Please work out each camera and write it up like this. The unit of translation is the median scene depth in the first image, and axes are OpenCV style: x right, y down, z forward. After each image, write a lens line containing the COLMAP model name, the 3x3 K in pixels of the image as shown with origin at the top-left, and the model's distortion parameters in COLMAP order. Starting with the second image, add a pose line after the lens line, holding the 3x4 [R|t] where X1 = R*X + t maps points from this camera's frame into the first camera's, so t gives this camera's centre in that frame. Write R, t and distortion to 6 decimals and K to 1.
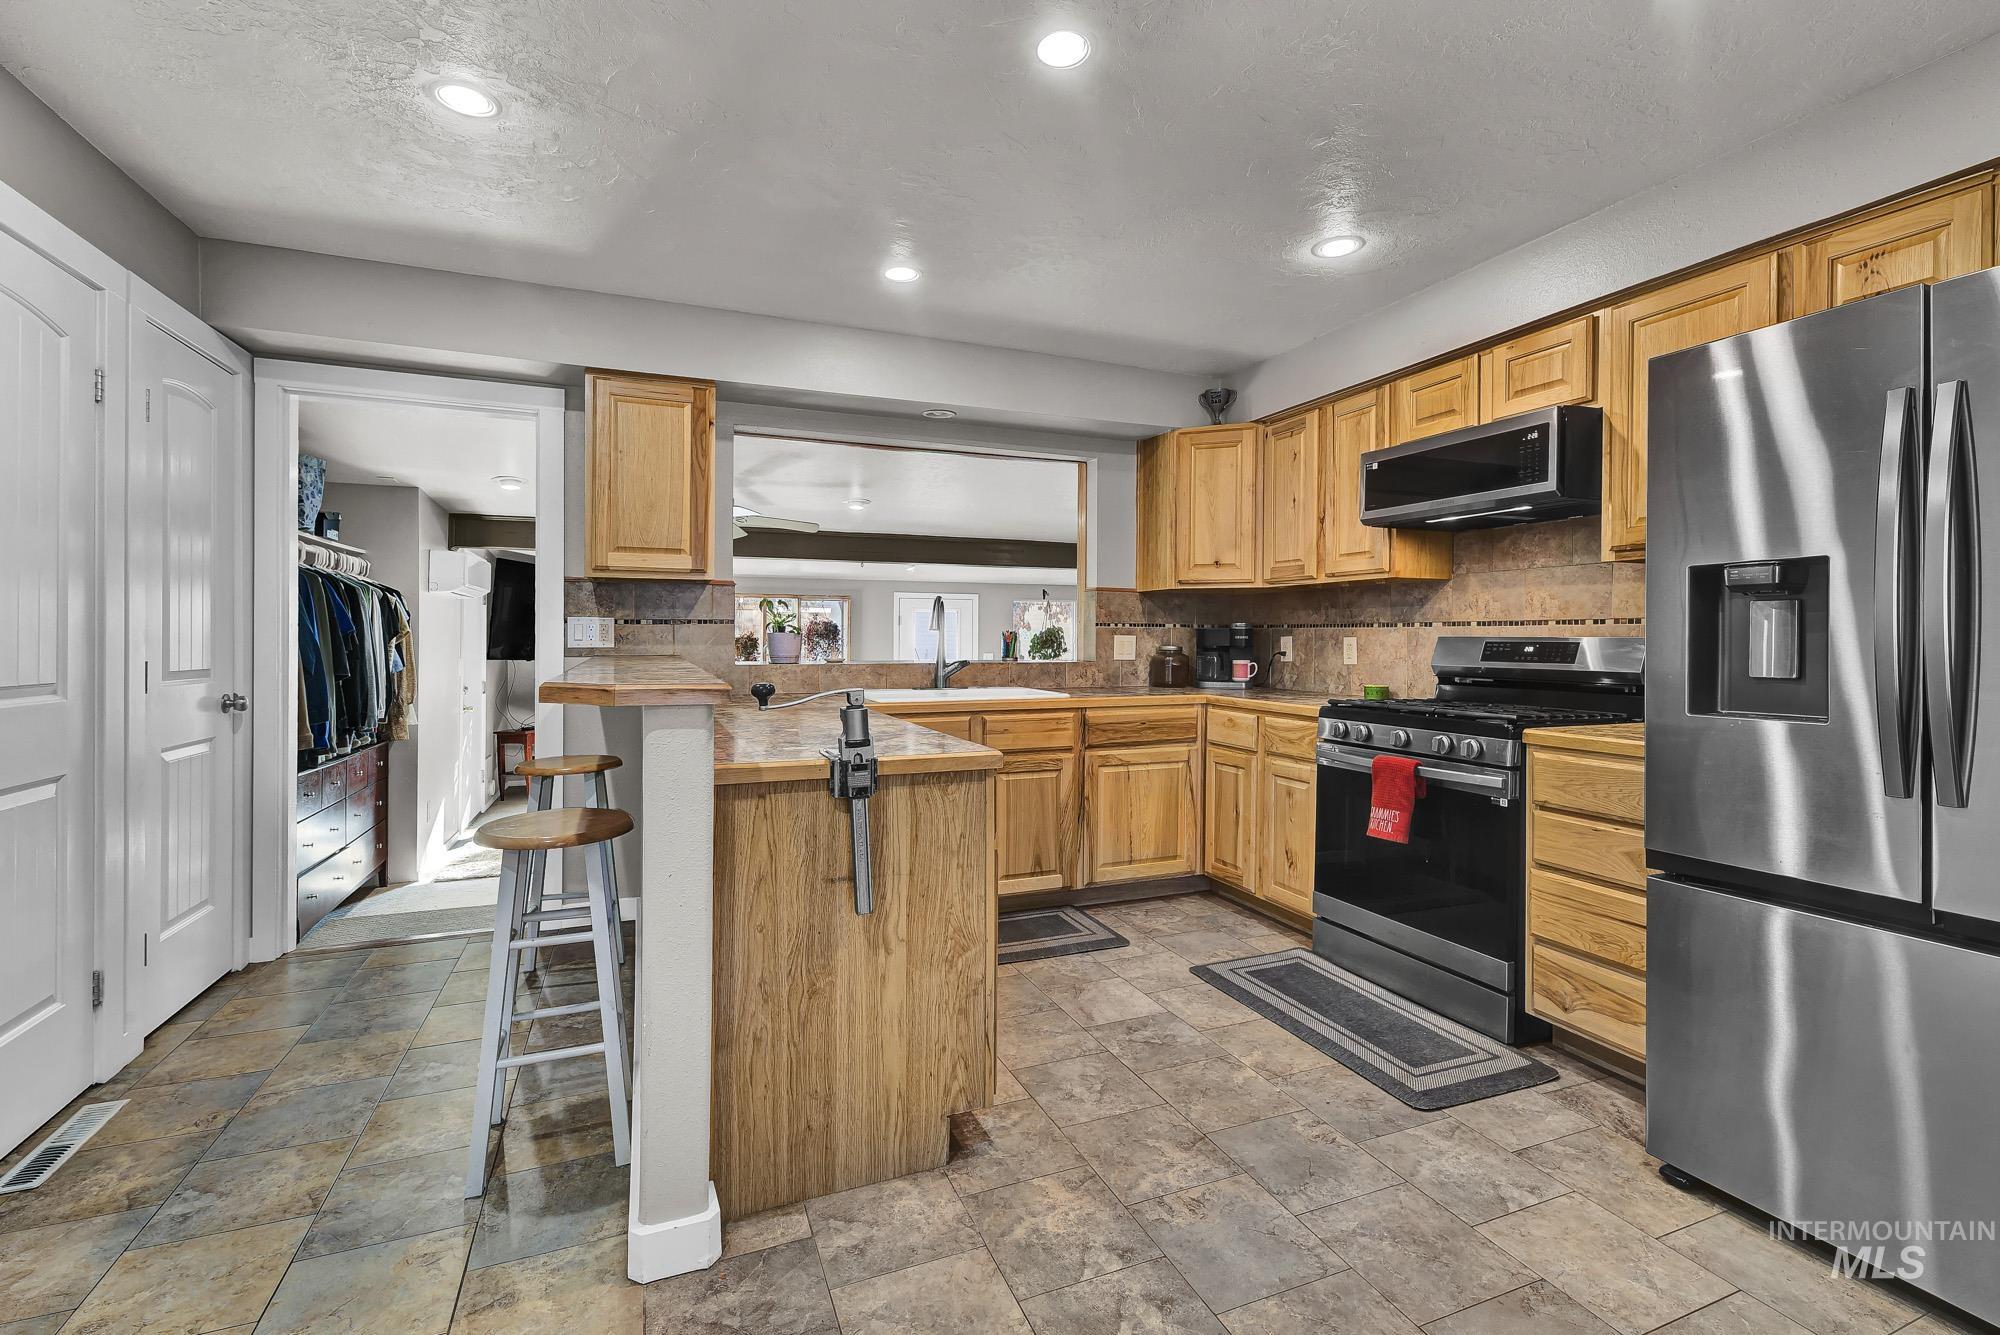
lens RADIAL K [[887.2, 0, 945.1], [0, 887.2, 659.3], [0, 0, 1]] dist [0.008010, -0.002229]
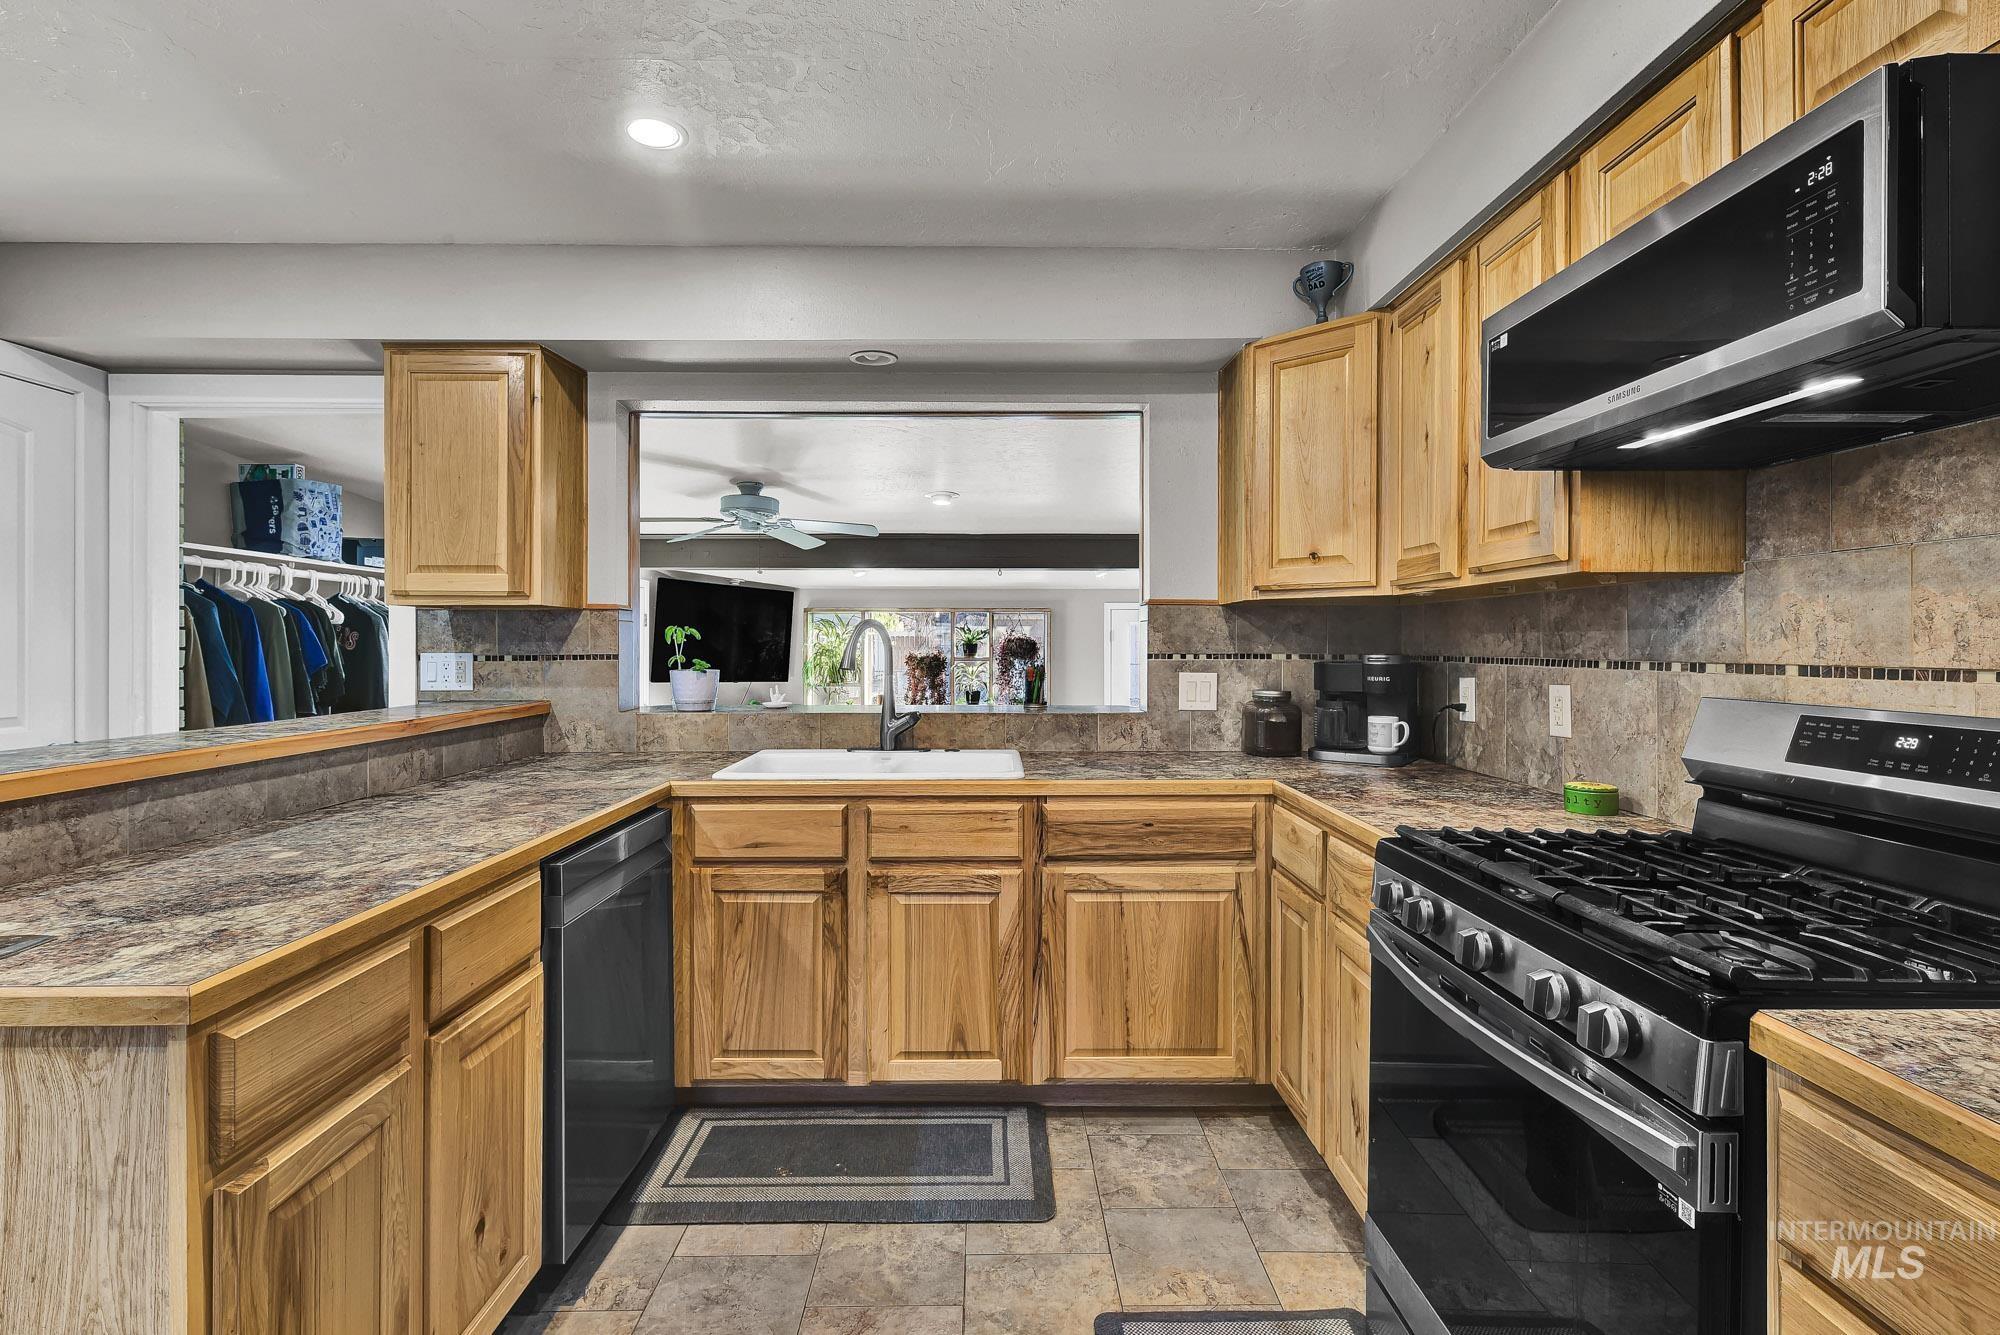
lens RADIAL K [[887.2, 0, 1006.0], [0, 887.2, 653.8], [0, 0, 1]] dist [0.008010, -0.002229]
pose [[0.933983, 0.000186, -0.357318, 0.359821], [-0.004299, 0.999933, -0.010717, -0.038965], [0.357292, 0.011546, 0.933921, 0.410113]]
